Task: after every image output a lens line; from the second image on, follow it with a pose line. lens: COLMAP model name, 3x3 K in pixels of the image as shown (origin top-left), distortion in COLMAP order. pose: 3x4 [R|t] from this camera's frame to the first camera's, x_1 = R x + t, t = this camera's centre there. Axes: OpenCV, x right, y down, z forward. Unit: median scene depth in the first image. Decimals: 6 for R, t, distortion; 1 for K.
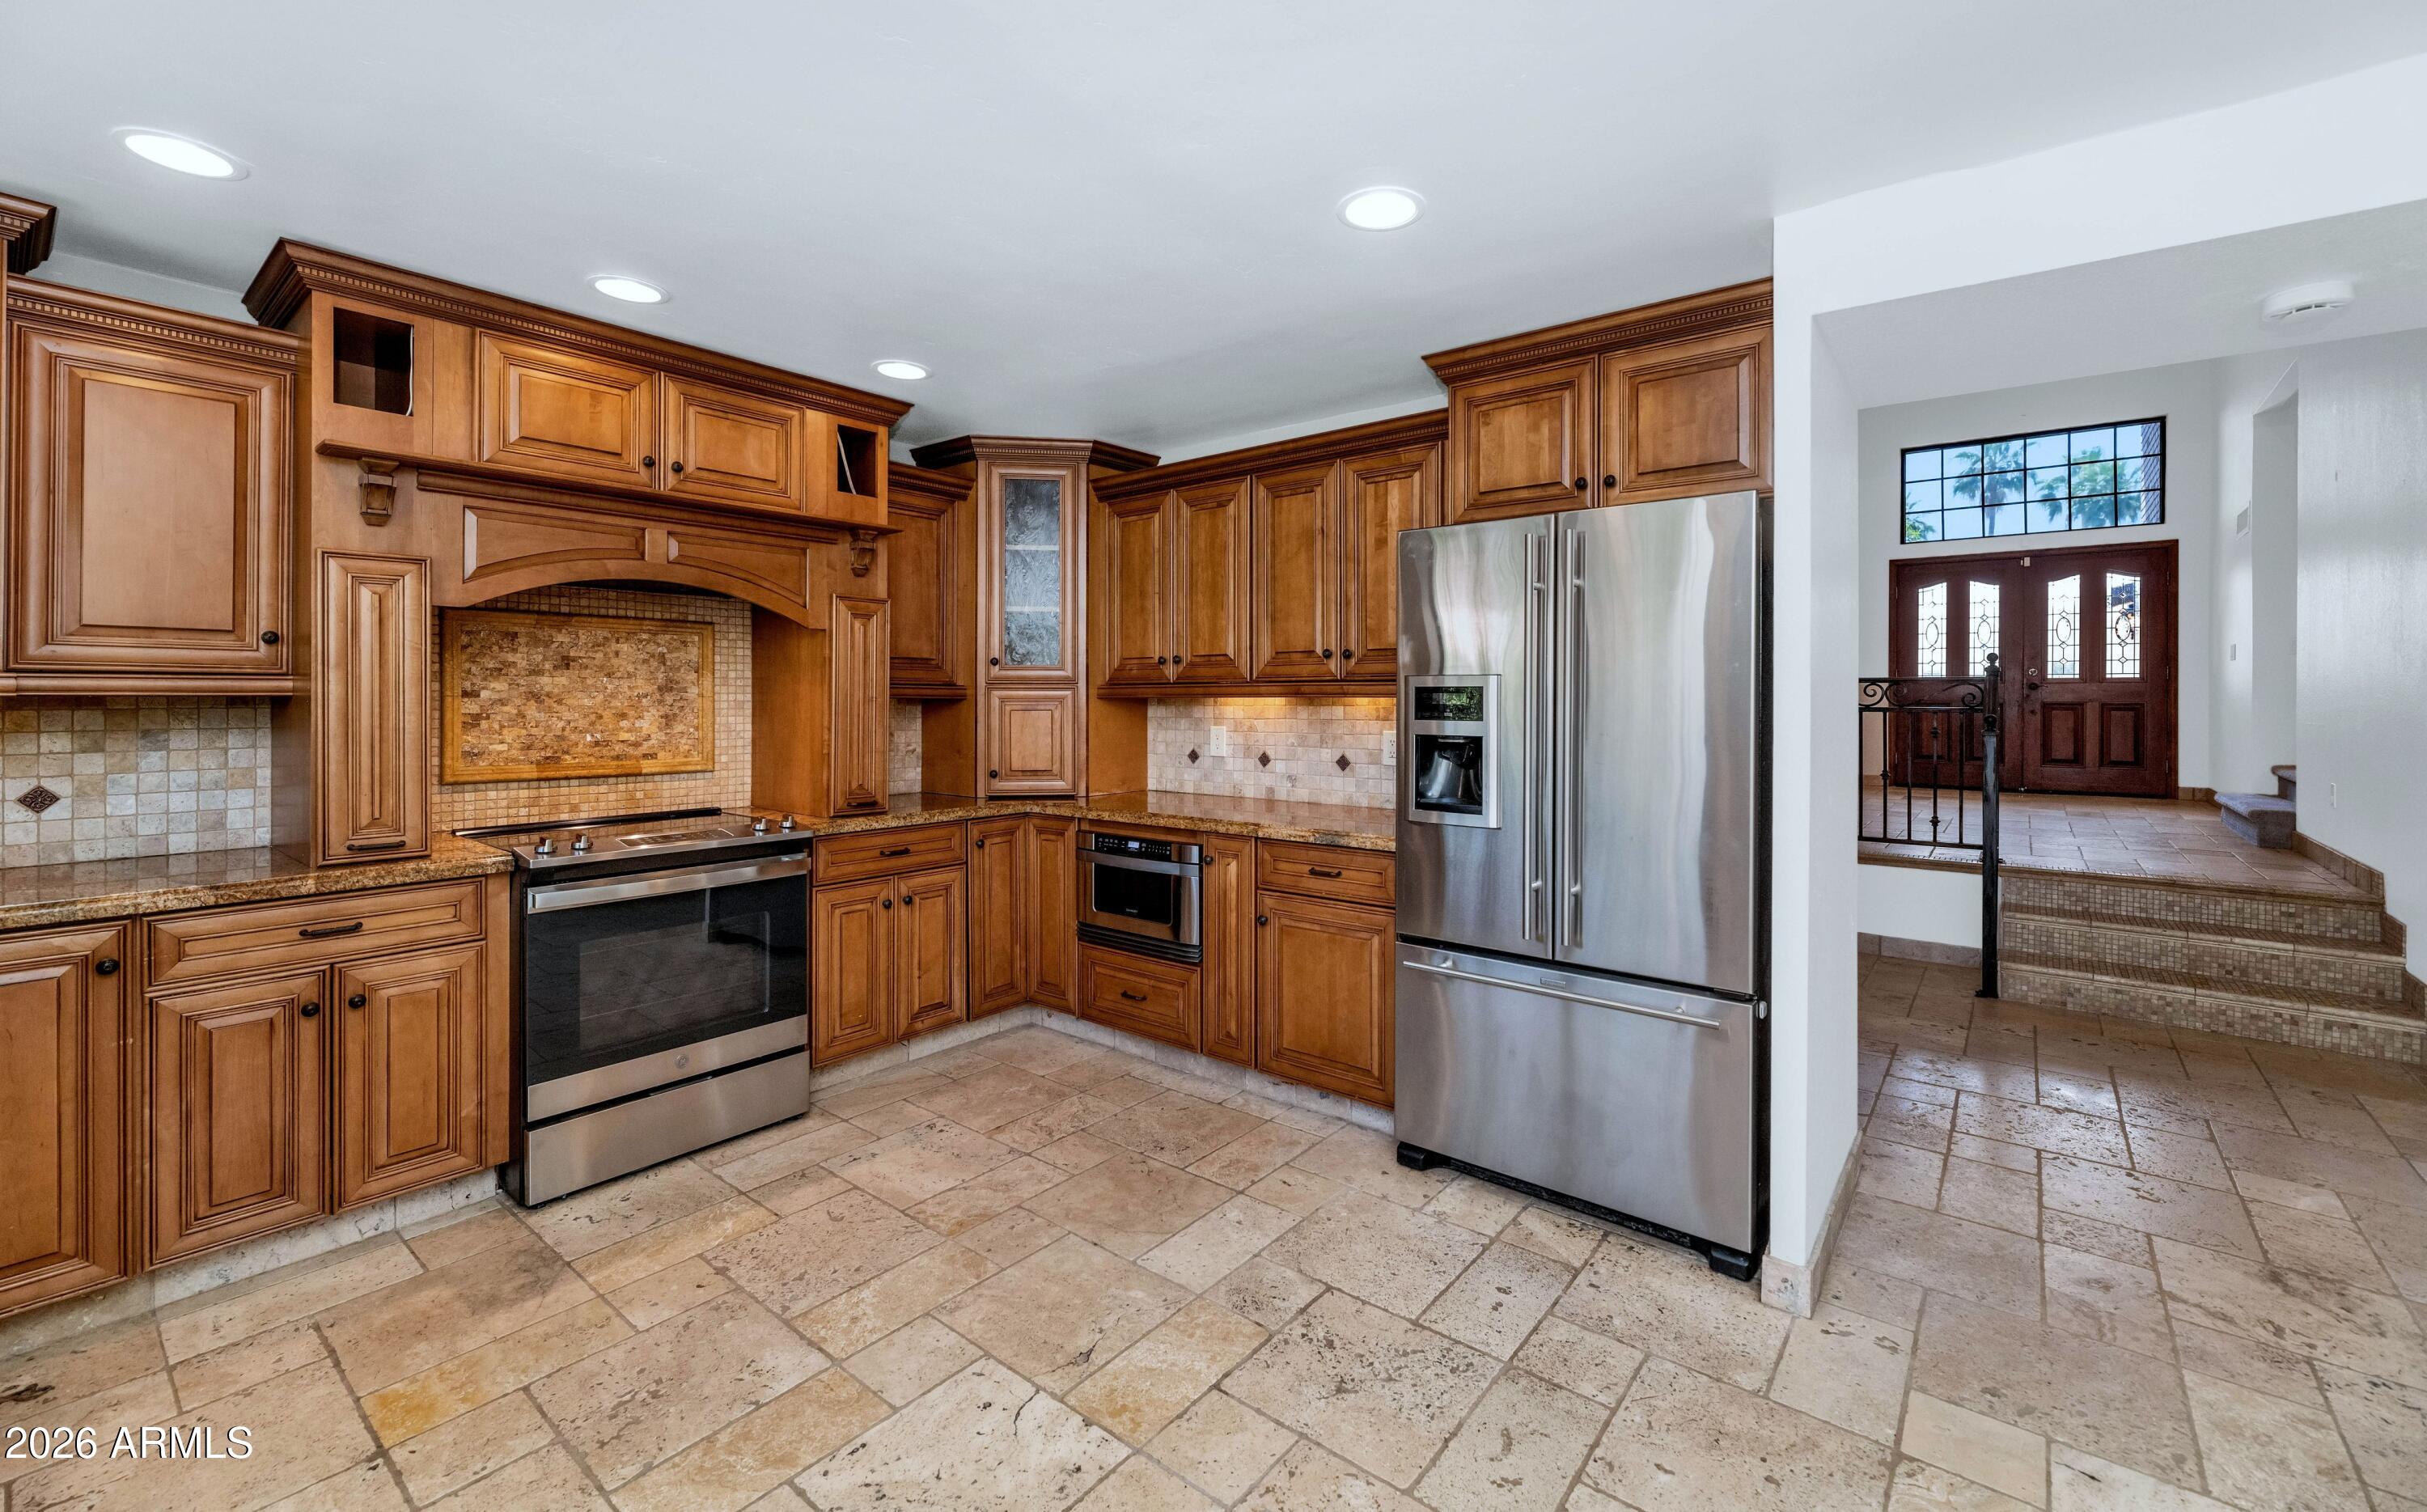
lens RADIAL K [[1004.1, 0, 1221.2], [0, 1004.1, 700.1], [0, 0, 1]] dist [-0.002218, -0.000298]
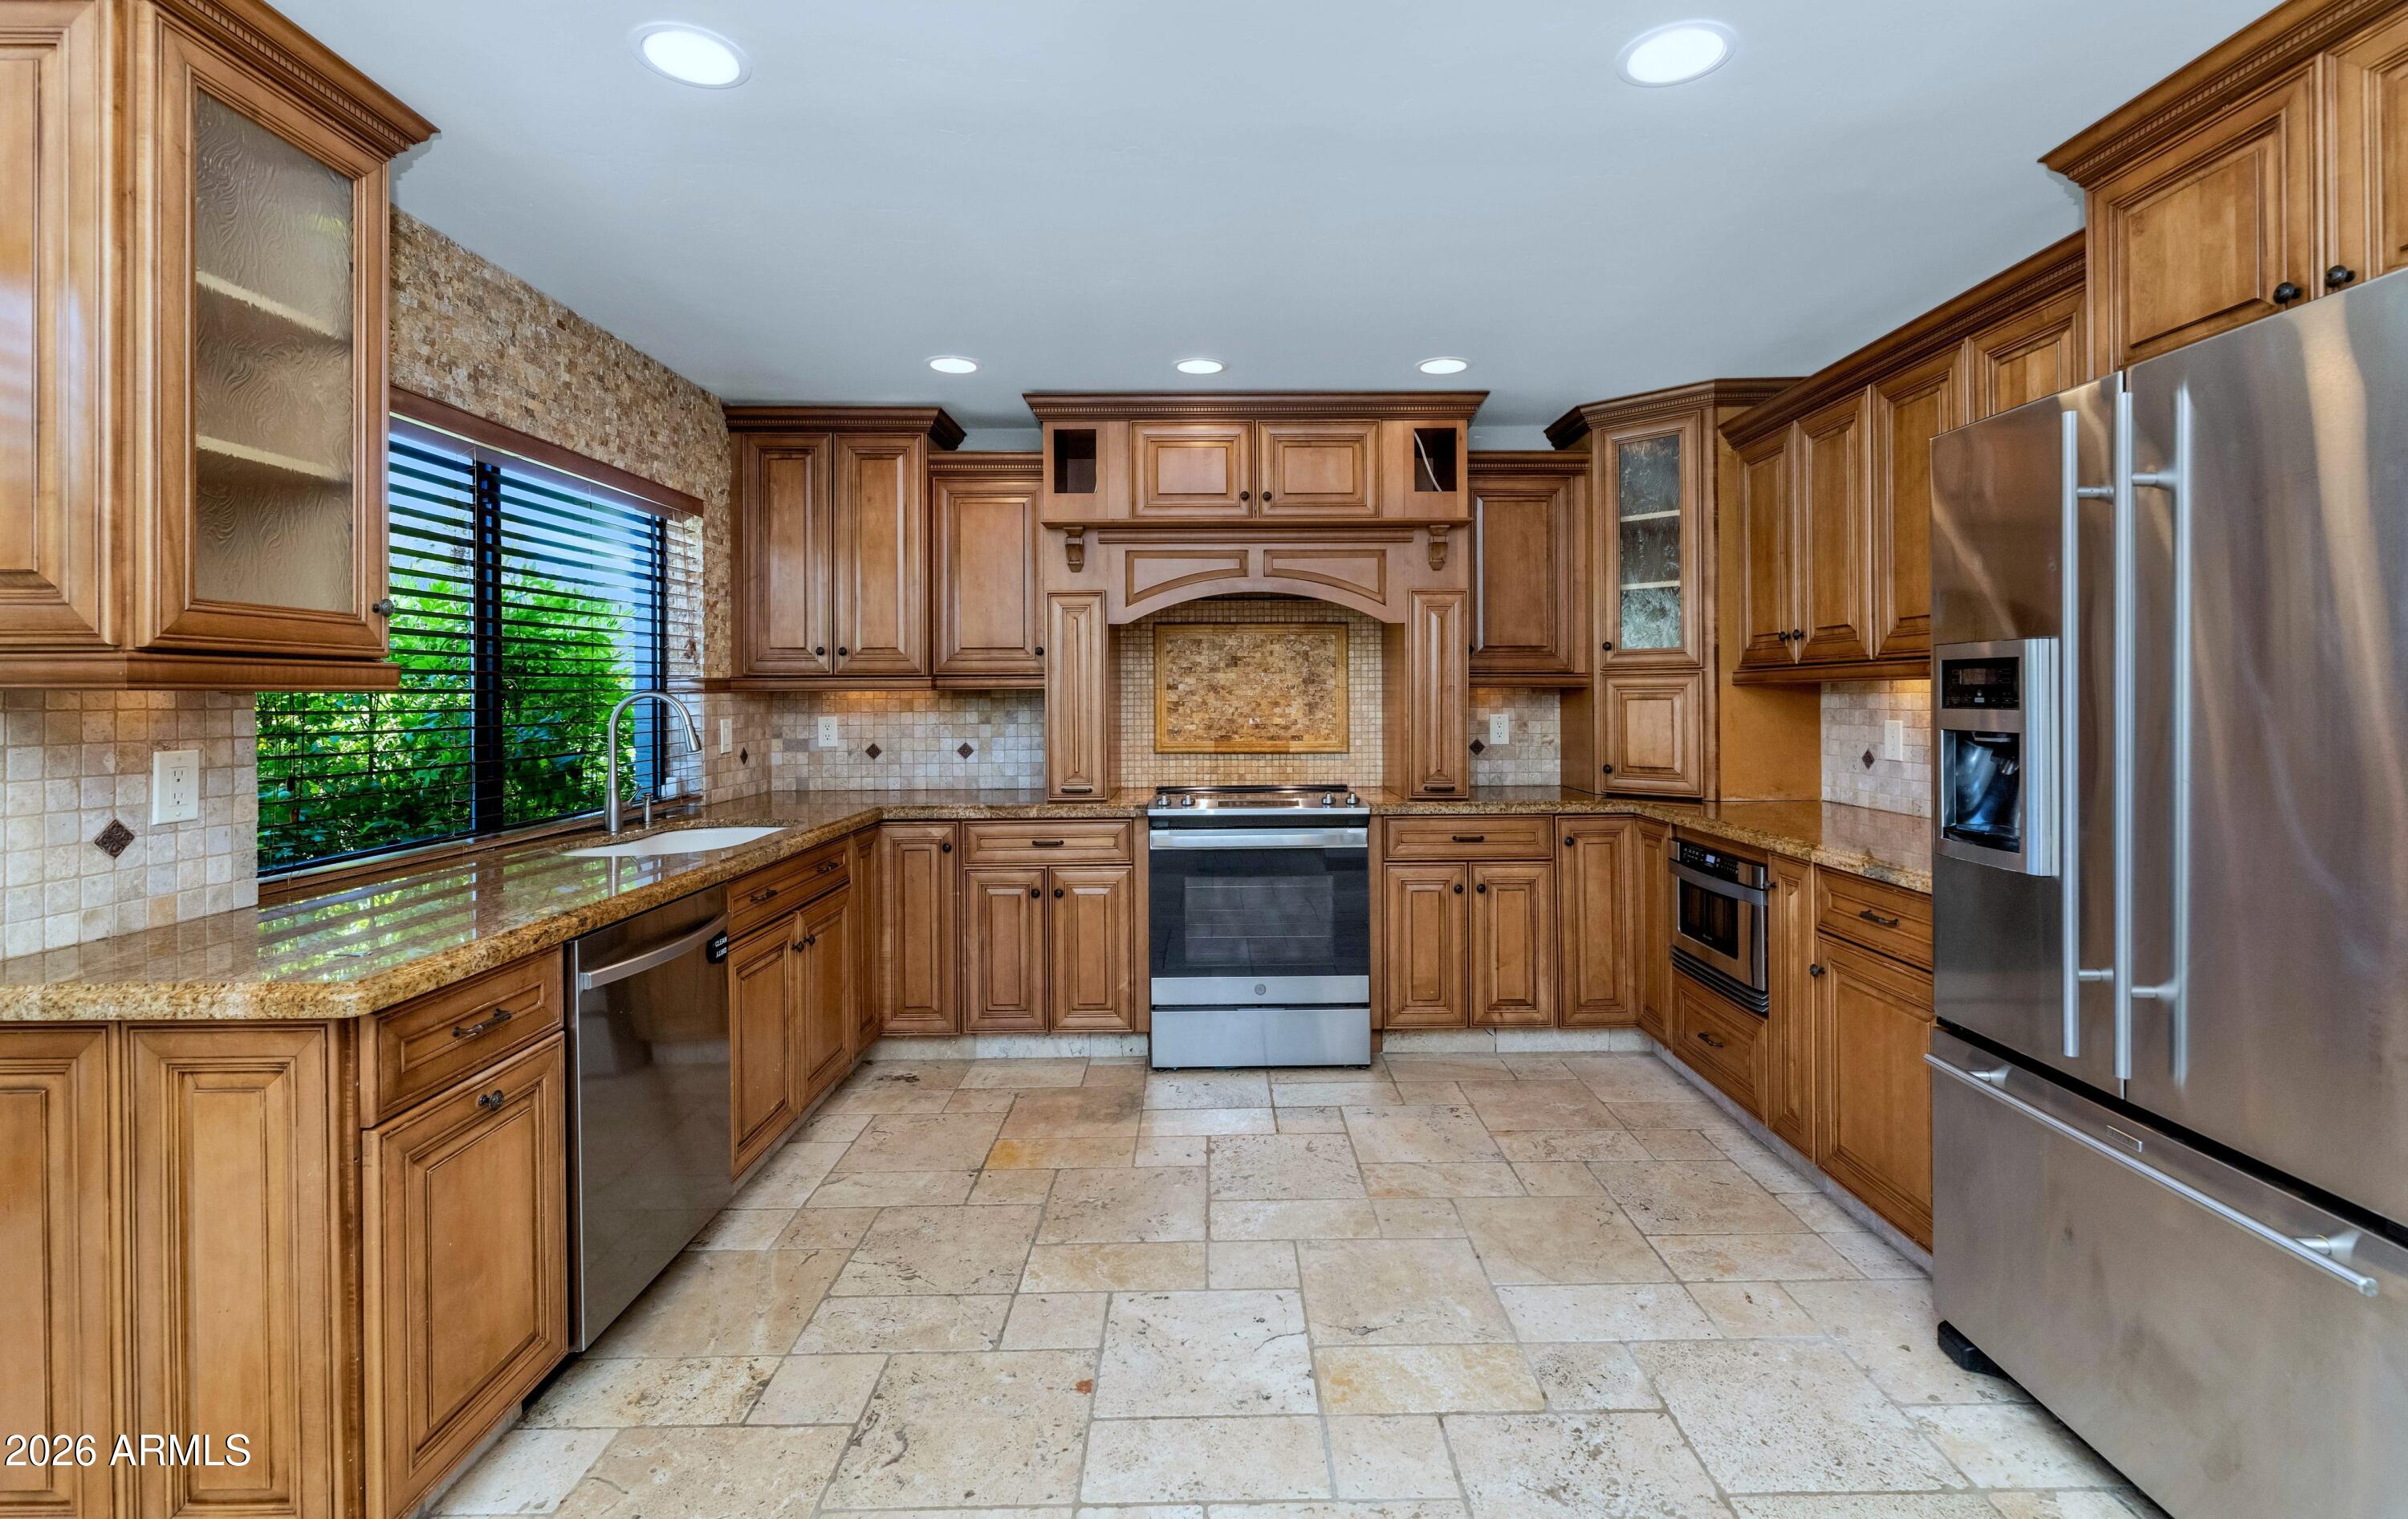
lens RADIAL K [[1080.9, 0, 1206.7], [0, 1080.9, 695.6], [0, 0, 1]] dist [-0.000594, -0.000115]
pose [[0.626631, -0.005315, -0.779298, 0.402776], [0.005678, 0.999981, -0.002255, 0.008856], [0.779295, -0.003012, 0.626650, 0.124980]]
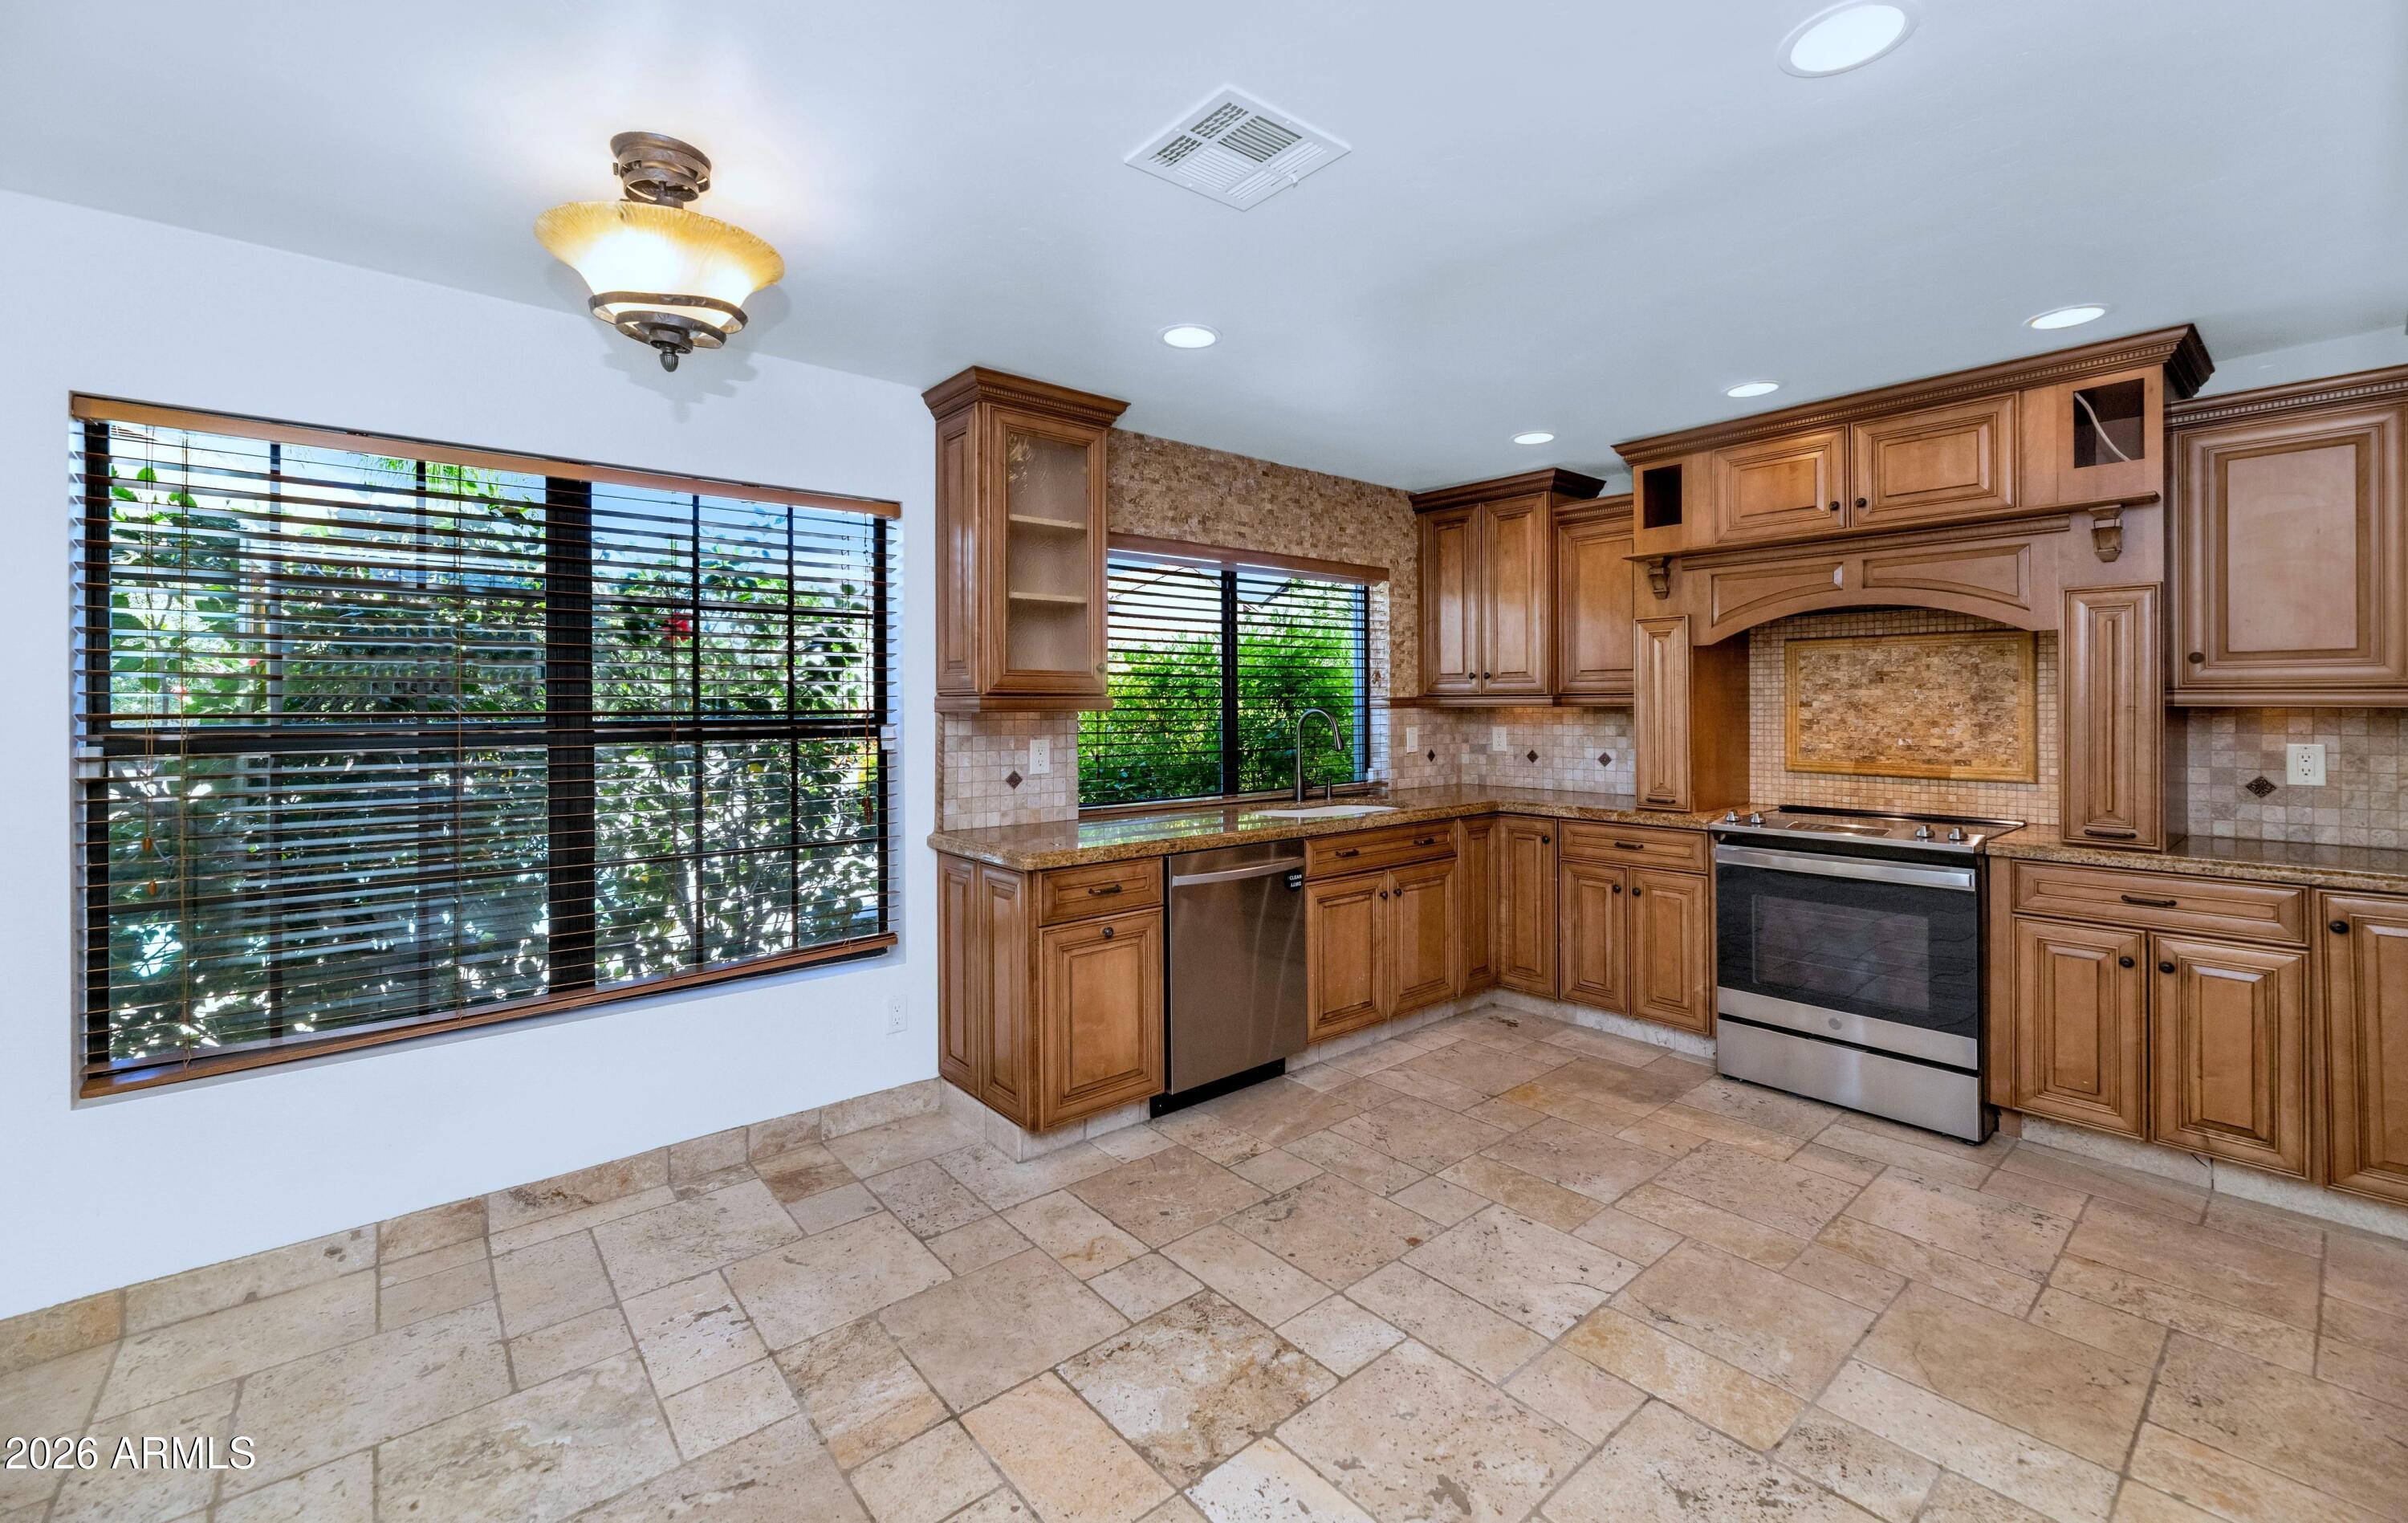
lens RADIAL K [[975.3, 0, 1206.8], [0, 975.3, 704.4], [0, 0, 1]] dist [0.000403, 0.000172]
pose [[-0.192751, -0.002272, -0.981245, 0.645326], [0.000253, 0.999997, -0.002365, -0.002994], [0.981248, -0.000704, -0.192750, 0.467686]]
